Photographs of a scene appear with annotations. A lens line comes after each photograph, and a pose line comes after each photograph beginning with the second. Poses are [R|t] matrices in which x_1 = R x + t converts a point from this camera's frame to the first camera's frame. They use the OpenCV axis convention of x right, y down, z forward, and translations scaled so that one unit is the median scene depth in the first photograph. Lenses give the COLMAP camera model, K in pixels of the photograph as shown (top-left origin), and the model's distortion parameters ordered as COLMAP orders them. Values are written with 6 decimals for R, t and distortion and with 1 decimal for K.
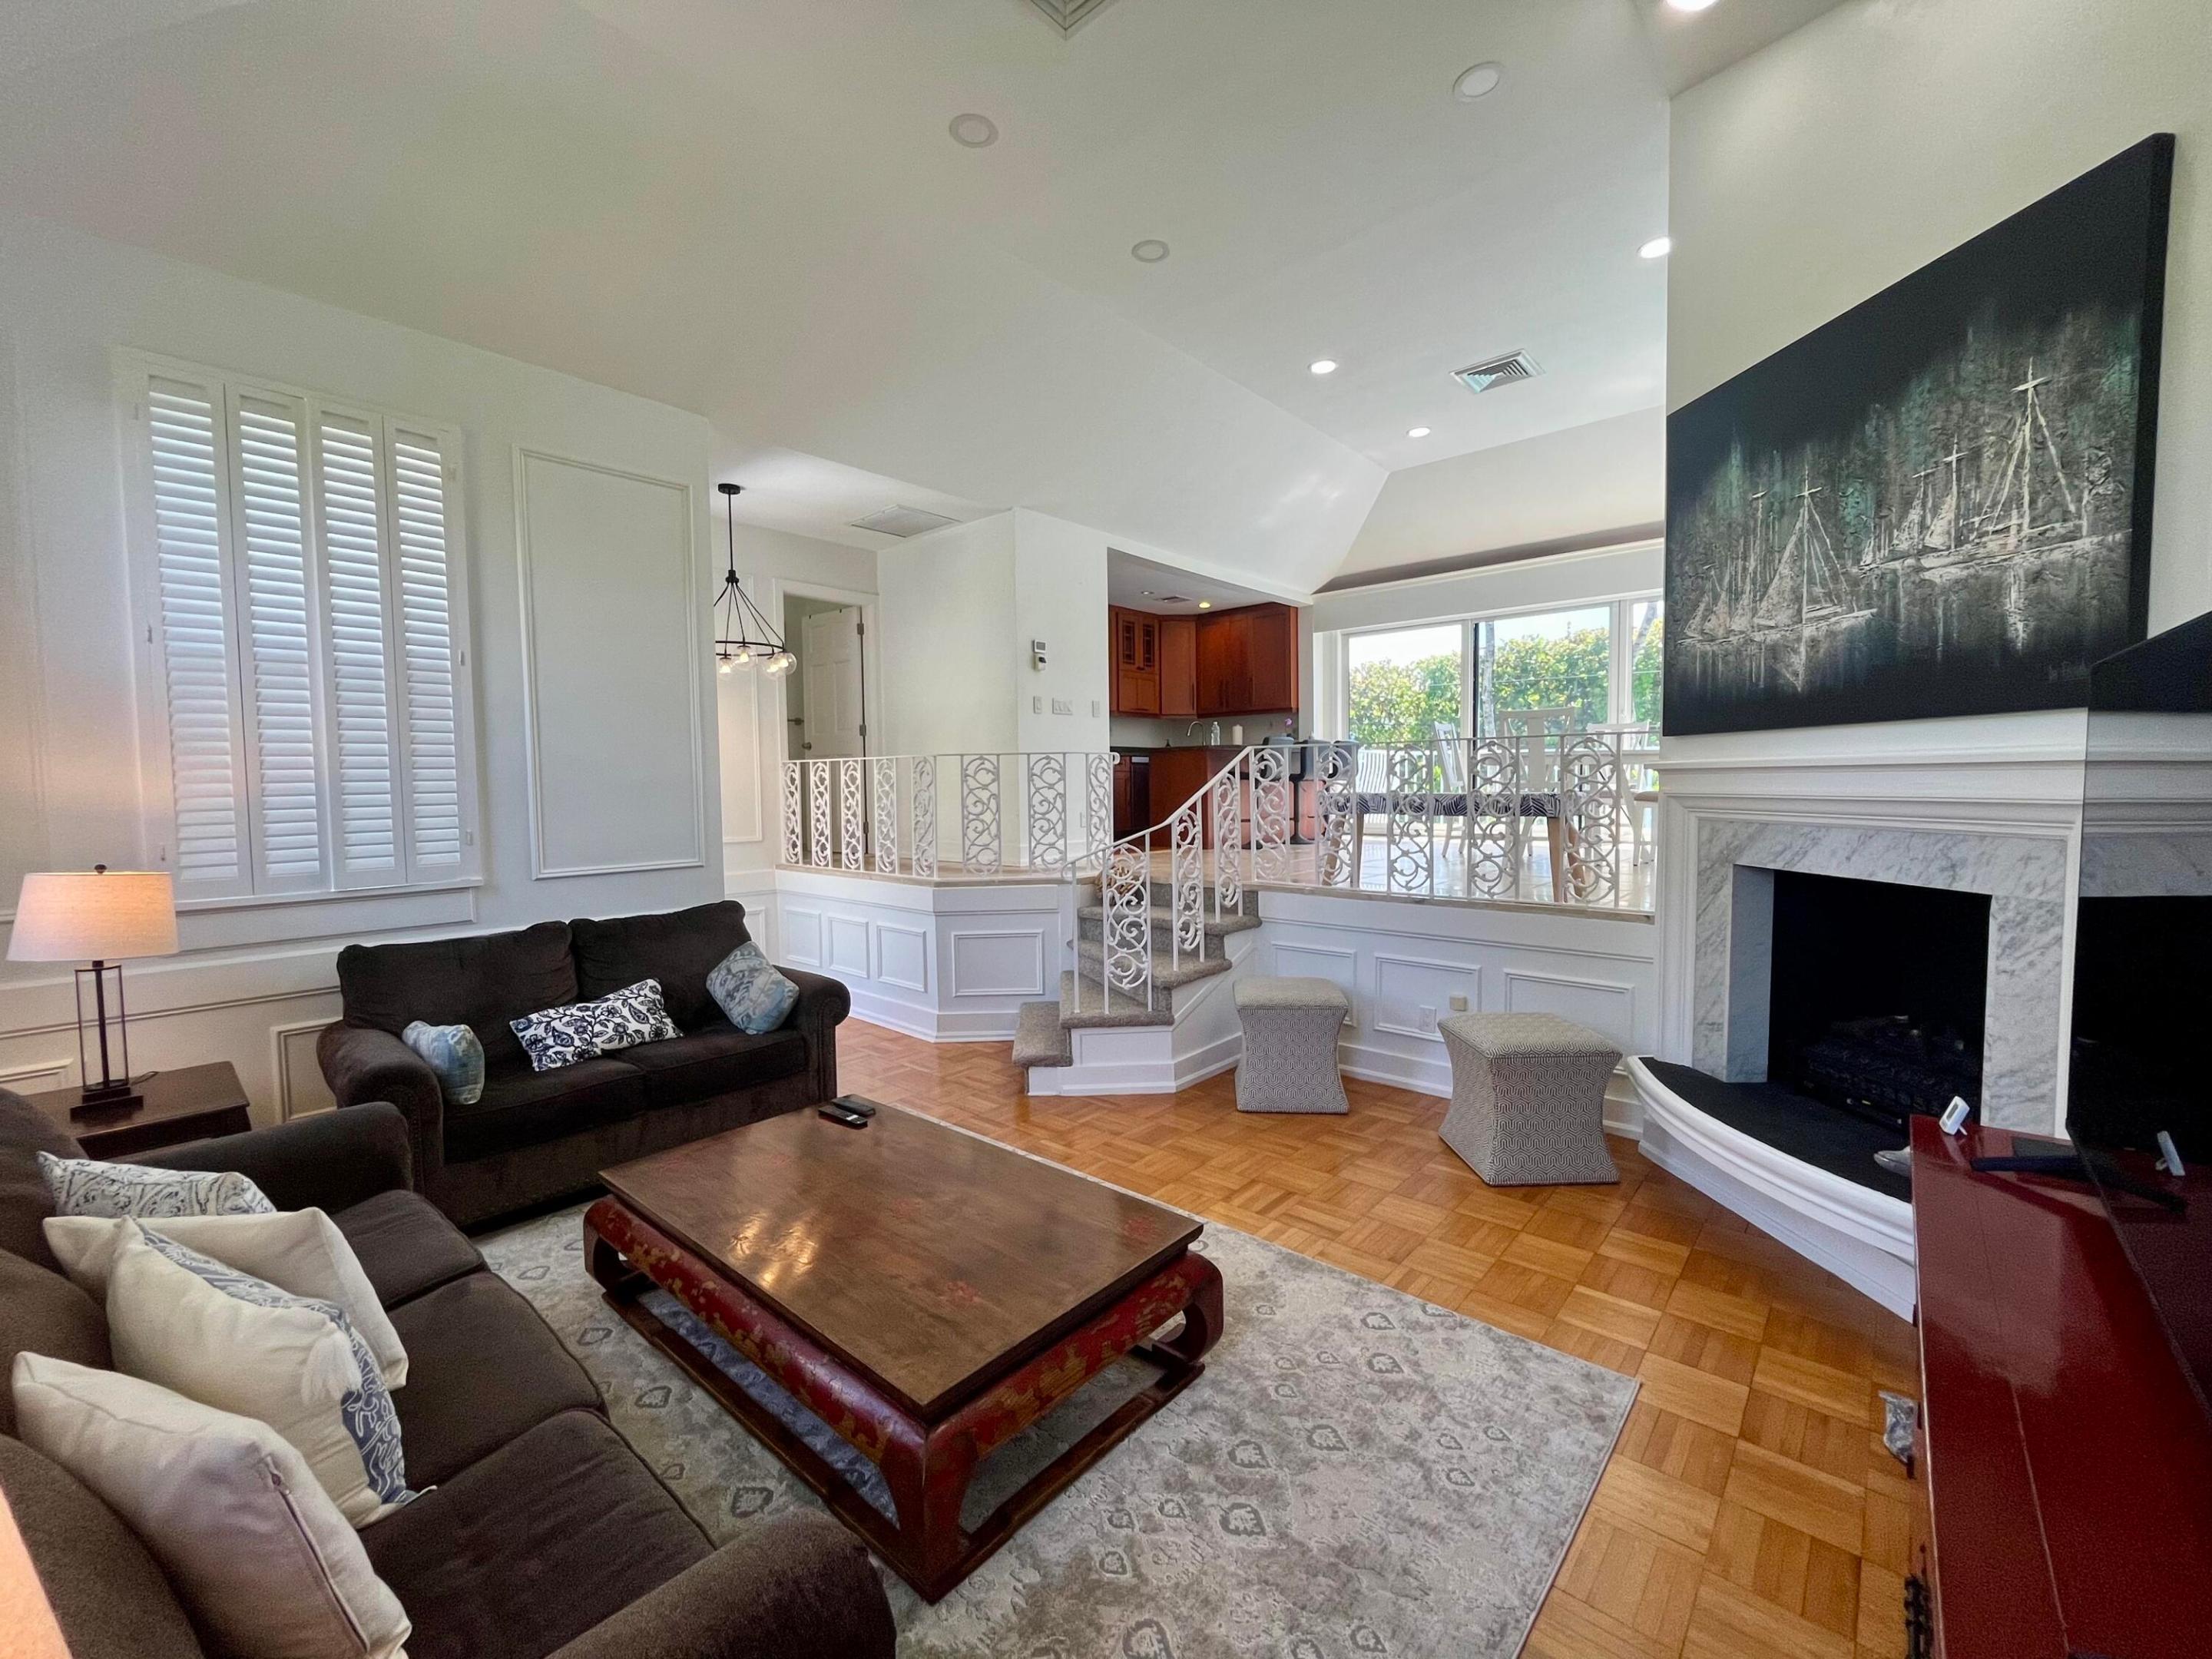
lens RADIAL K [[906.6, 0, 1100.8], [0, 906.6, 826.2], [0, 0, 1]] dist [-0.001374, 0.000196]
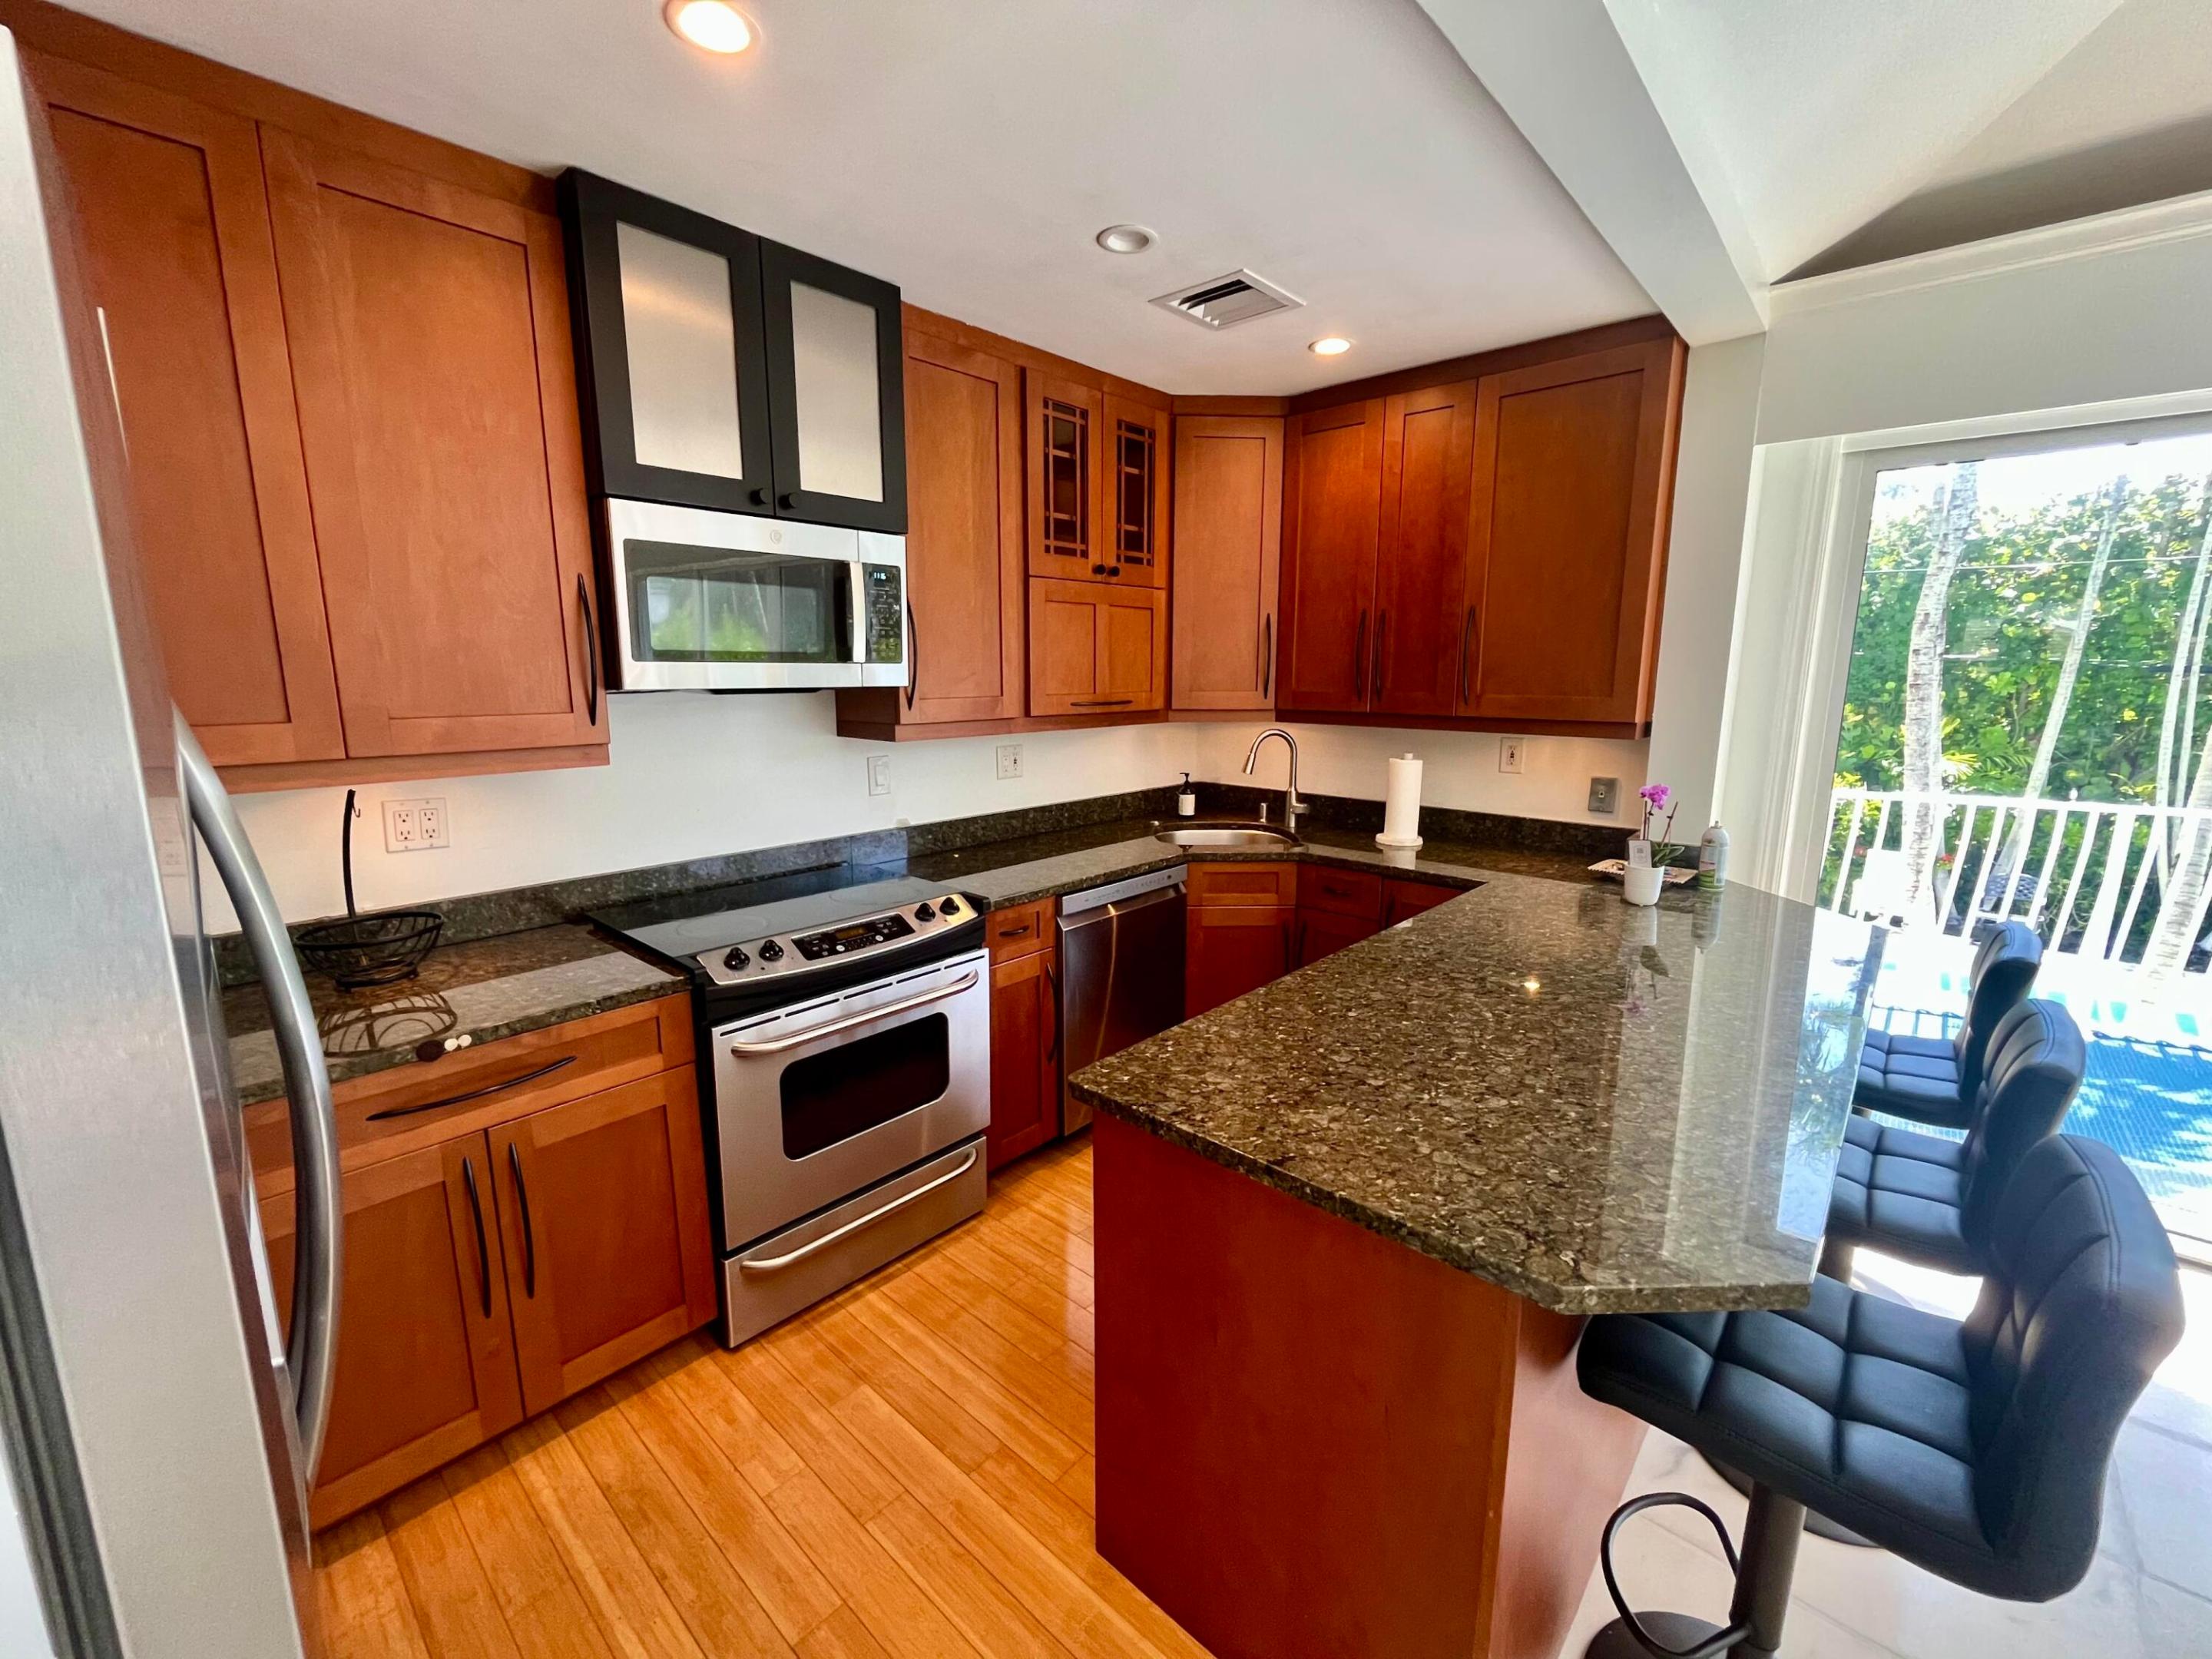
lens RADIAL K [[906.6, 0, 1100.8], [0, 906.6, 826.2], [0, 0, 1]] dist [-0.001374, 0.000196]
pose [[0.999936, 0.008435, -0.007499, 0.135602], [-0.007410, 0.991804, 0.127553, -0.388029], [0.008514, -0.127490, 0.991803, 2.086574]]
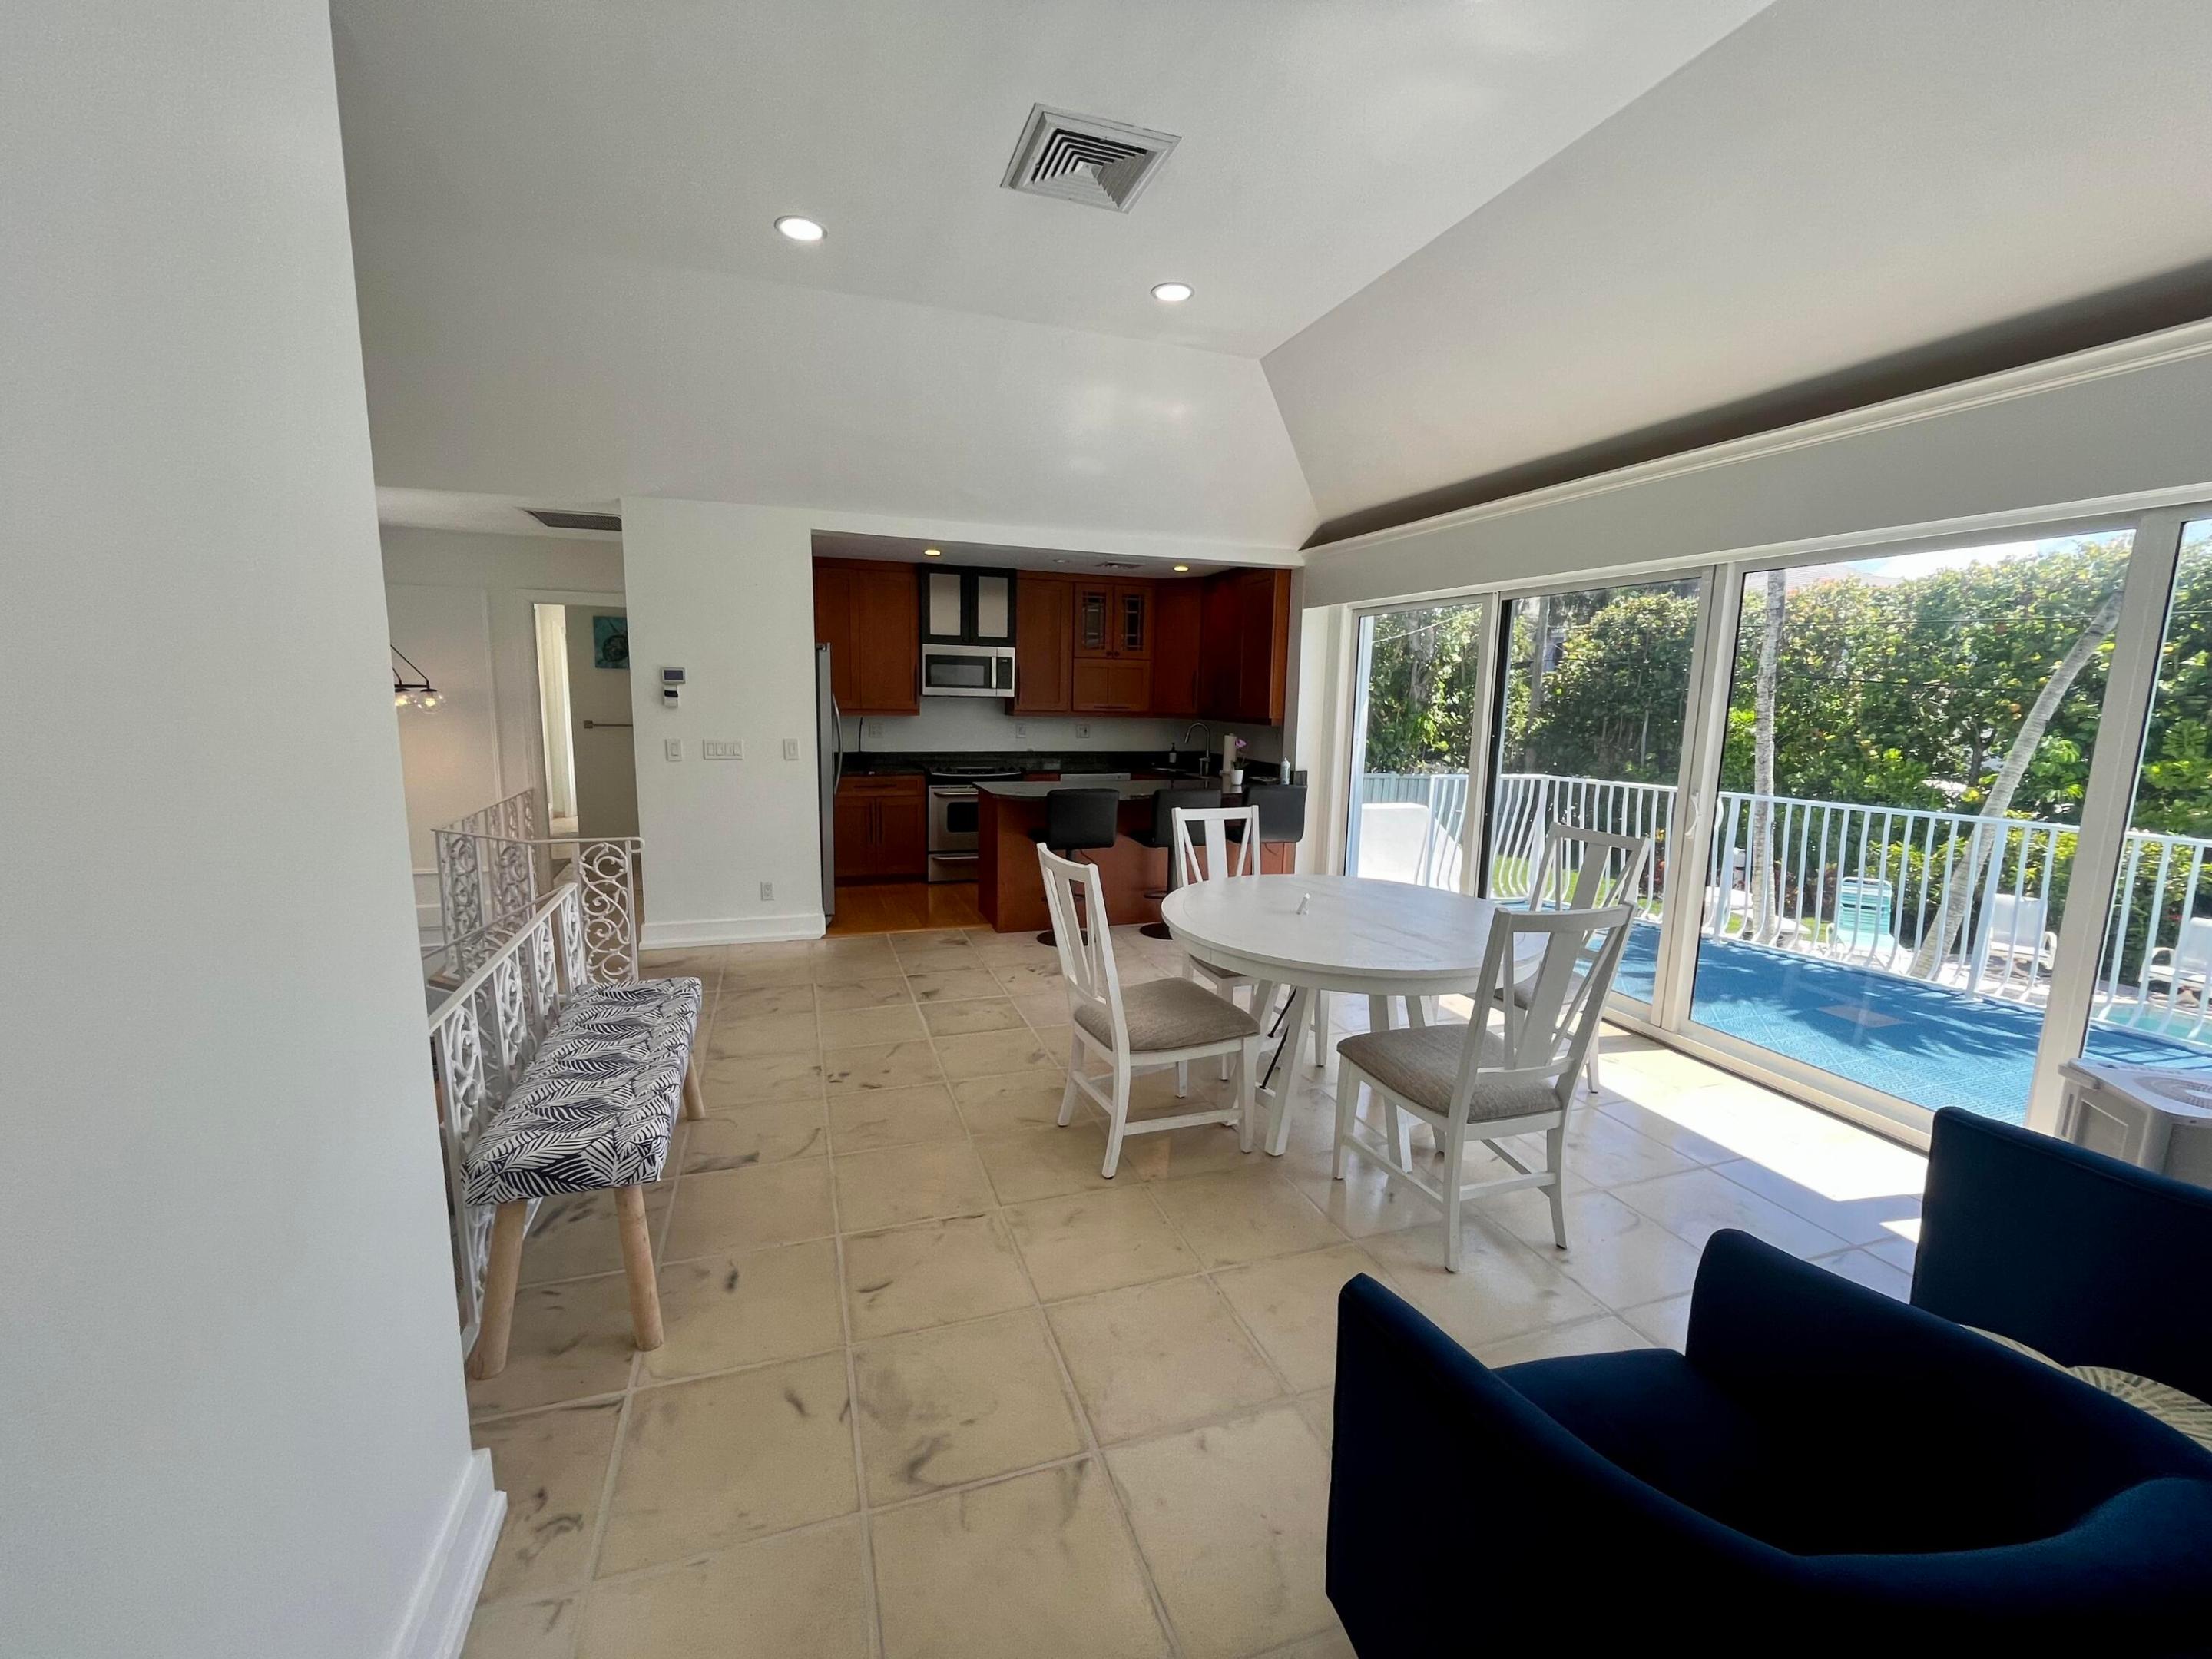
lens RADIAL K [[906.6, 0, 1100.8], [0, 906.6, 826.2], [0, 0, 1]] dist [-0.001374, 0.000196]
pose [[0.871904, 0.100846, -0.479180, 1.256854], [-0.053399, 0.992309, 0.111673, -0.350945], [0.486757, -0.071780, 0.870583, 0.986384]]
